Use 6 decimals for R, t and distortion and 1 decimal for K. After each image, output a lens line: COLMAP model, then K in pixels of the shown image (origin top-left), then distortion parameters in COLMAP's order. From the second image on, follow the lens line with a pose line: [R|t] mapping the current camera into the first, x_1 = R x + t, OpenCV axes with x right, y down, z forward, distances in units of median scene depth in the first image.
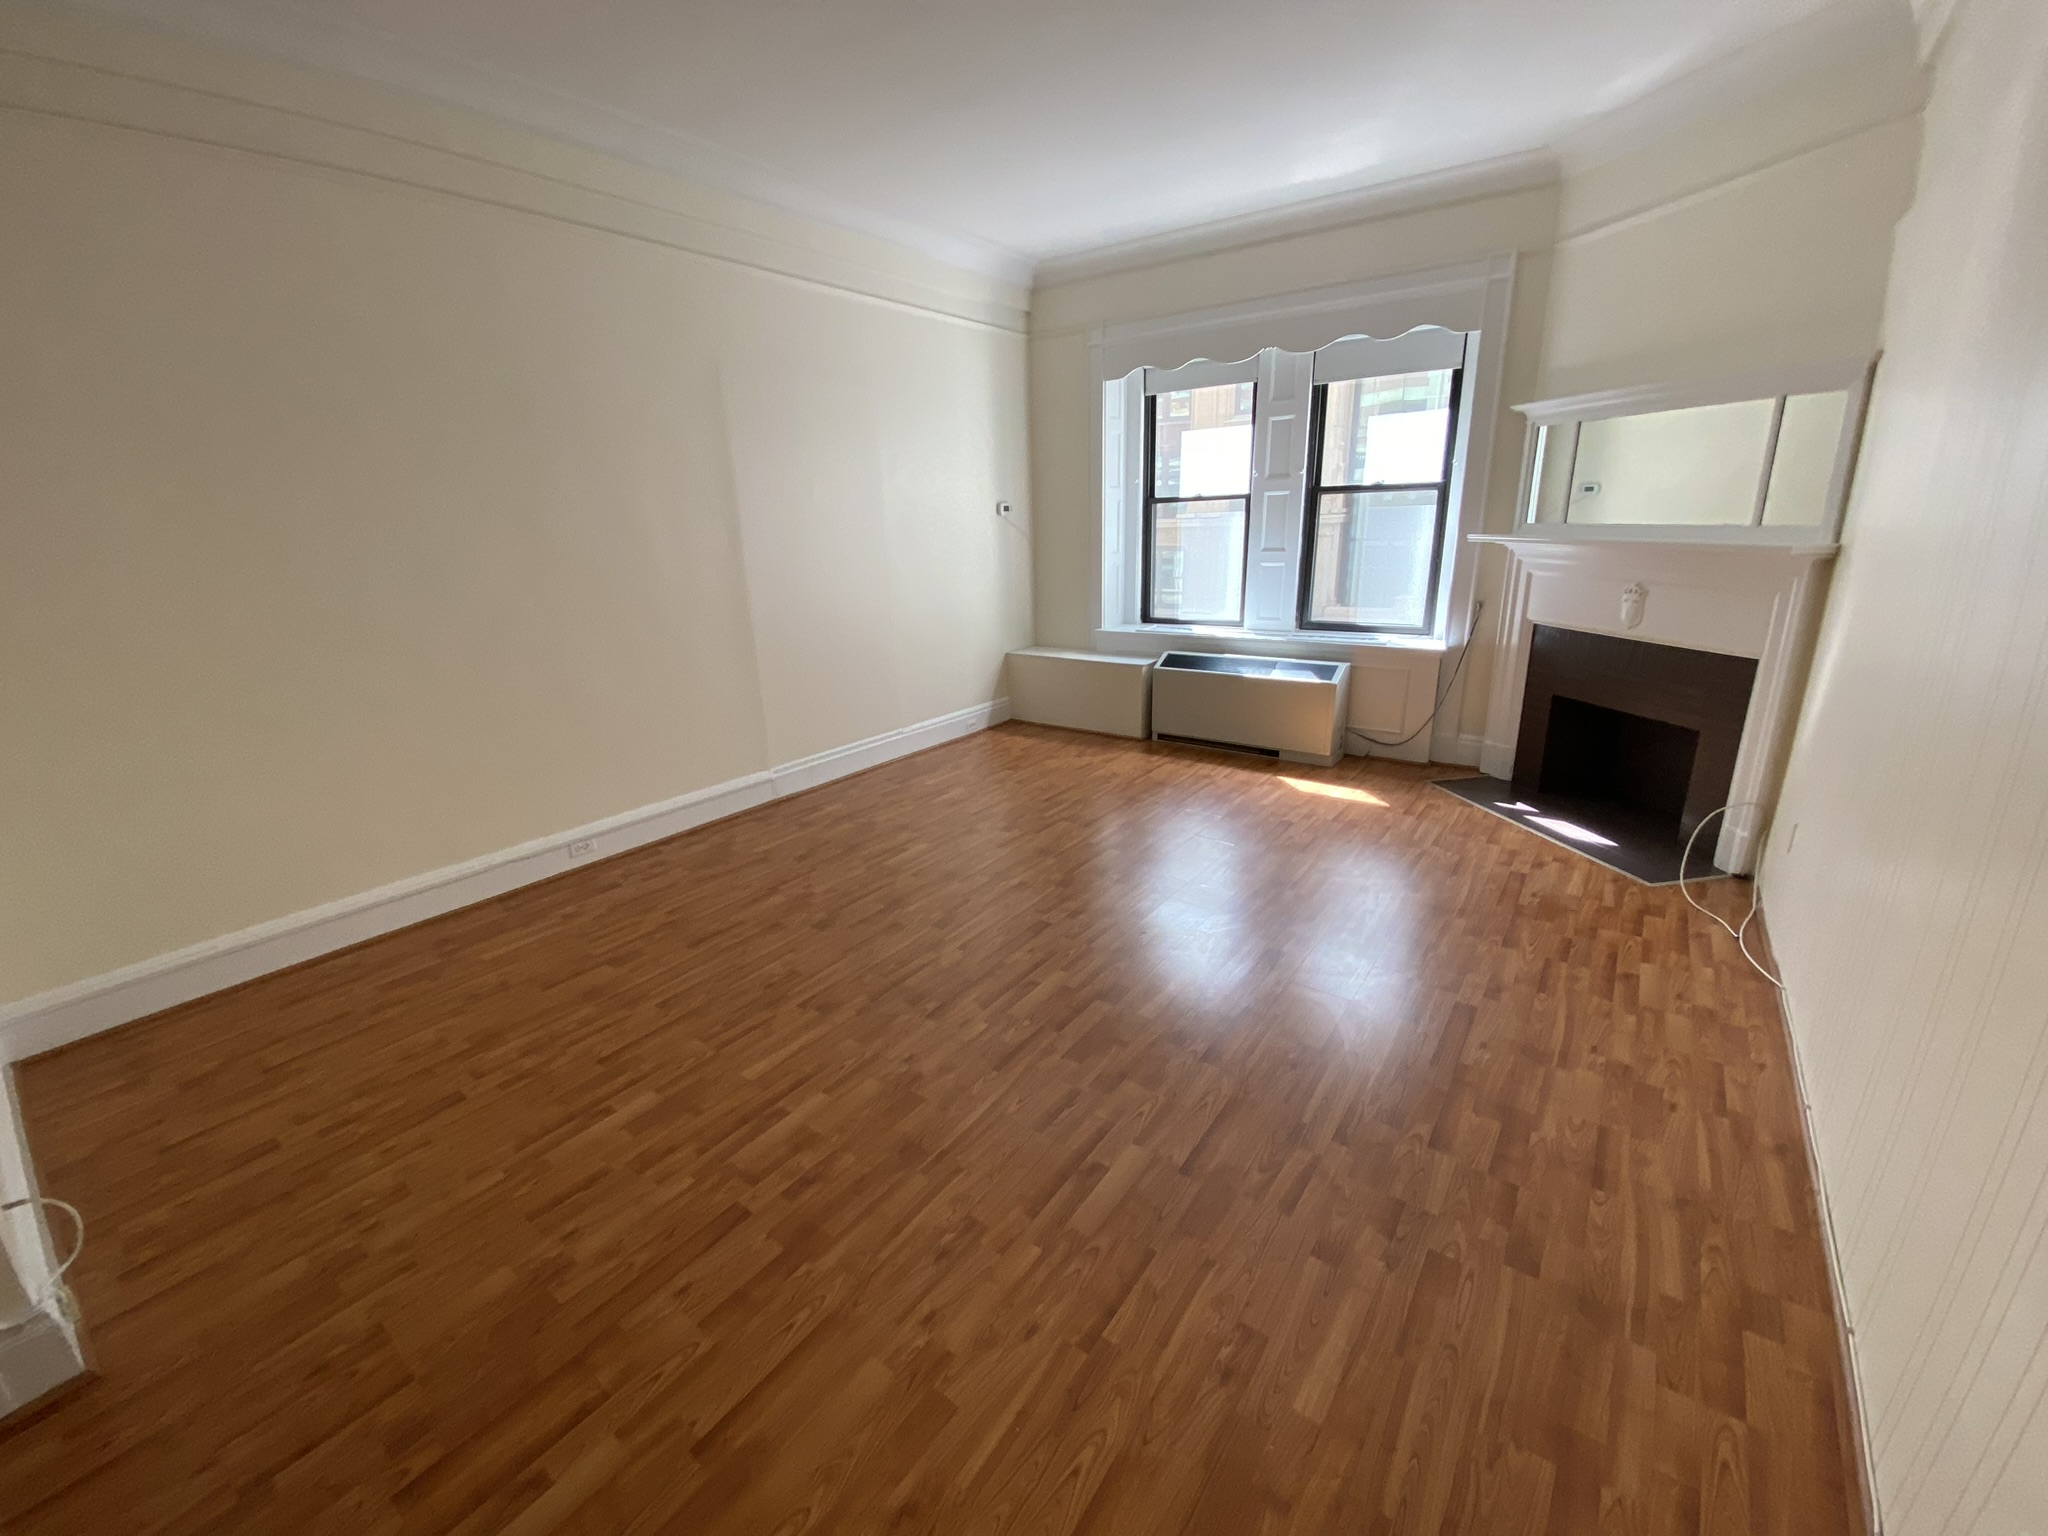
lens RADIAL K [[813.3, 0, 1015.4], [0, 813.3, 770.7], [0, 0, 1]] dist [0.040474, -0.027780]
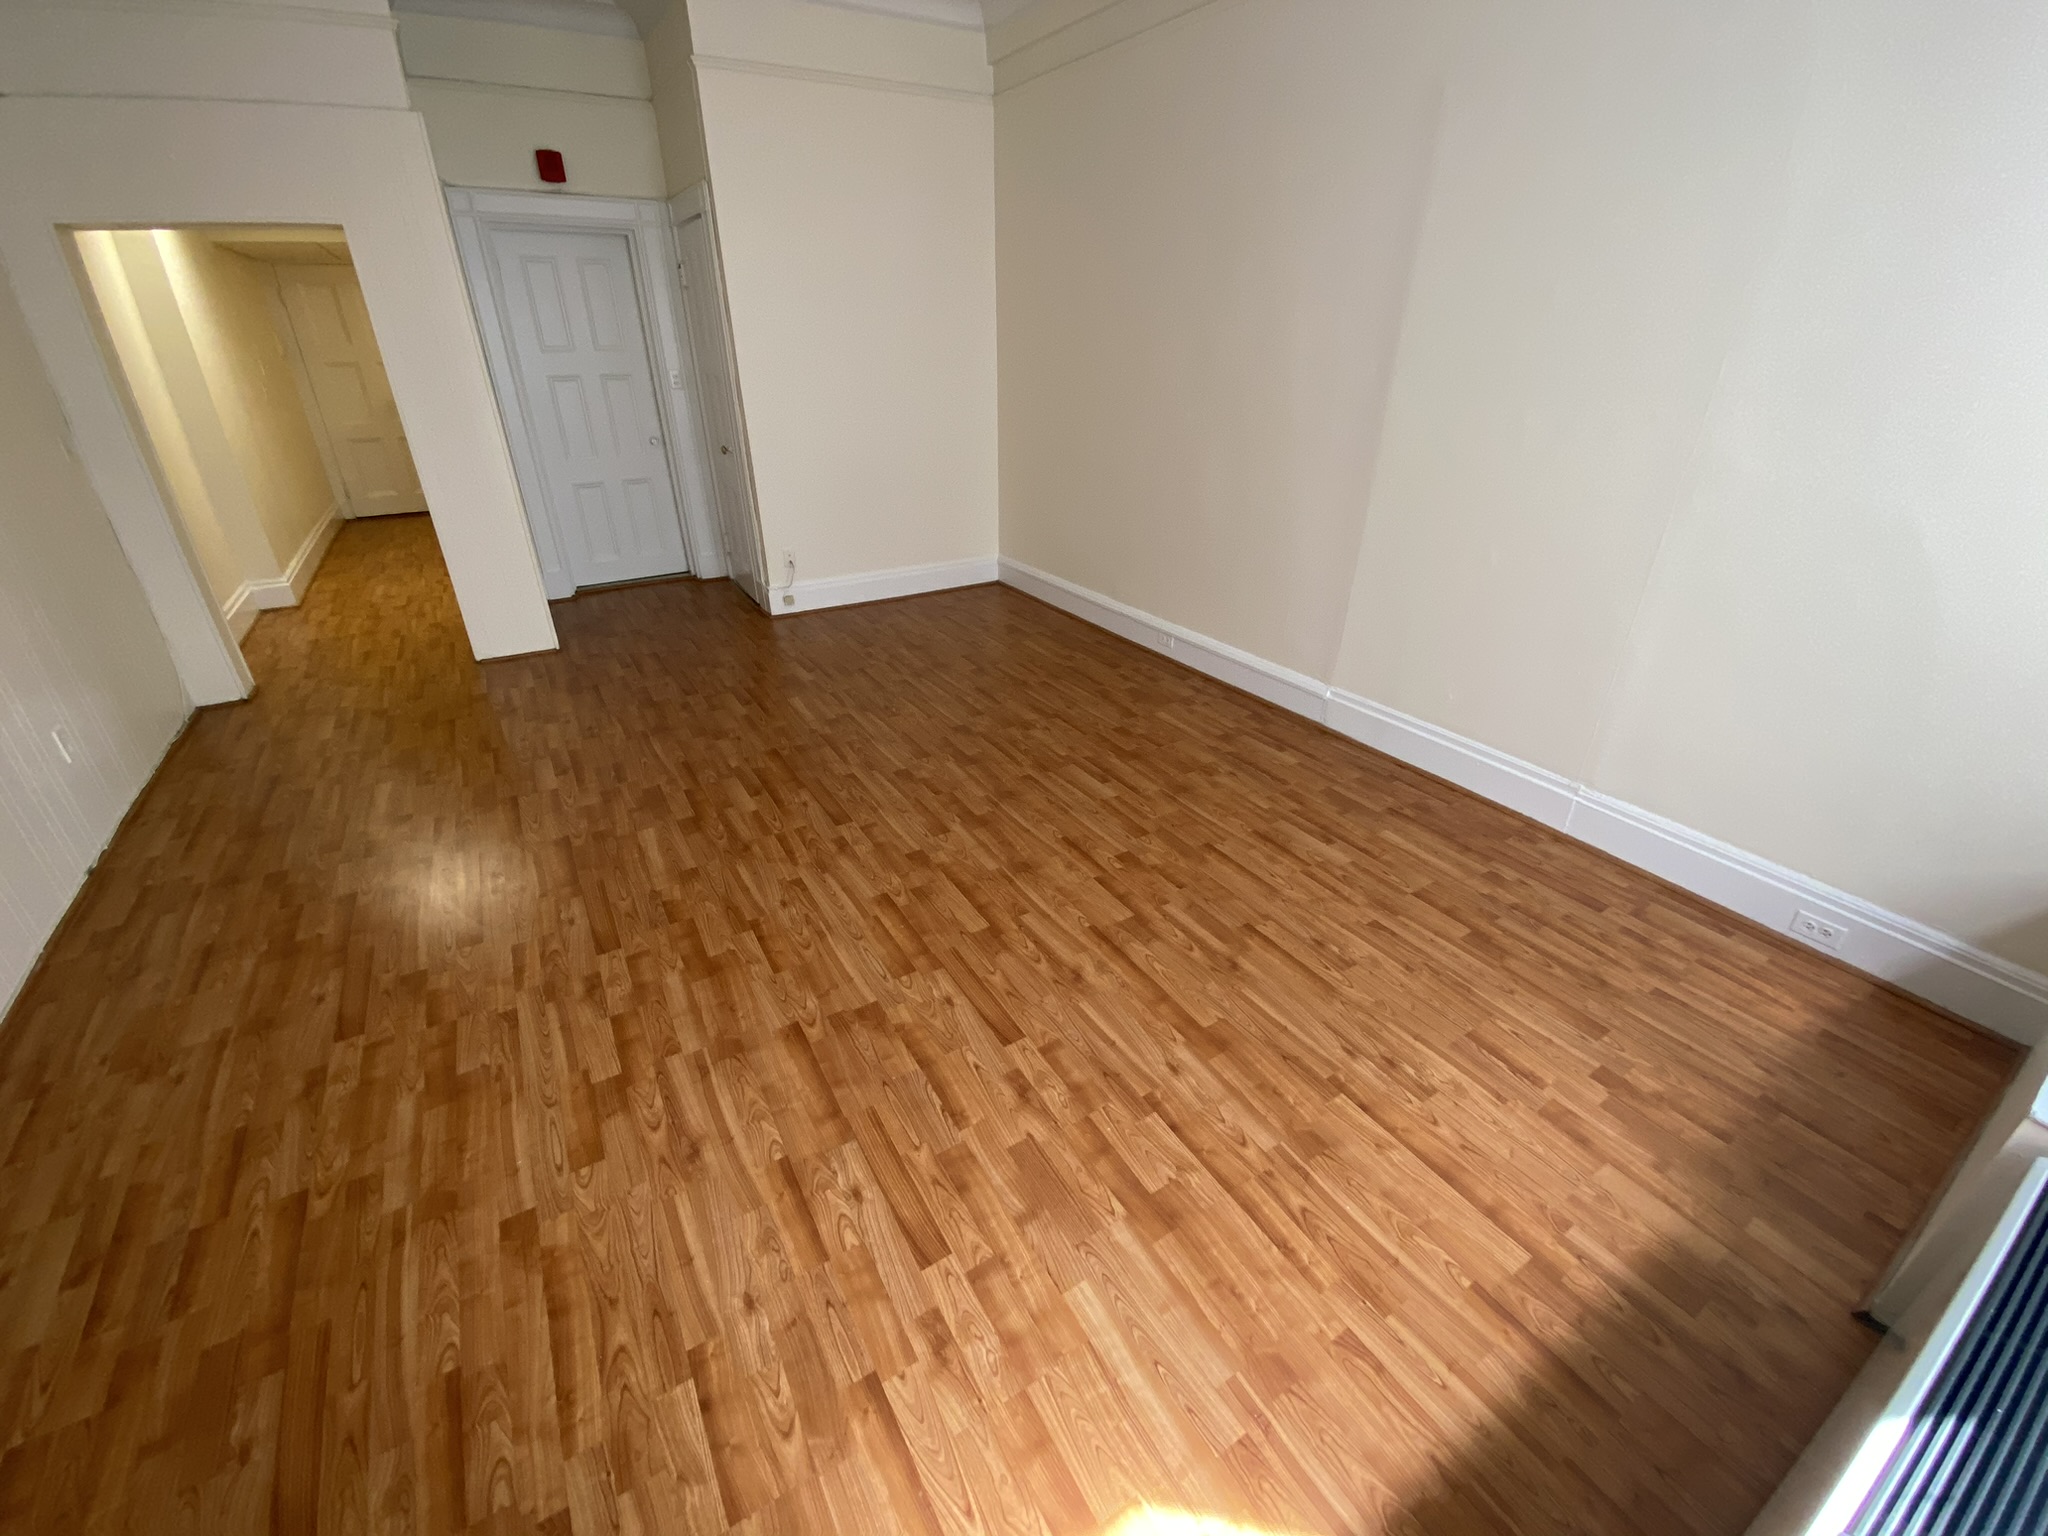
lens RADIAL K [[820.0, 0, 1024.0], [0, 820.0, 768.0], [0, 0, 1]] dist [0.039177, -0.027987]
pose [[-0.369100, 0.459612, -0.807788, 0.549918], [-0.268463, 0.779383, 0.566118, -0.355863], [0.889771, 0.425815, -0.164281, 1.053359]]
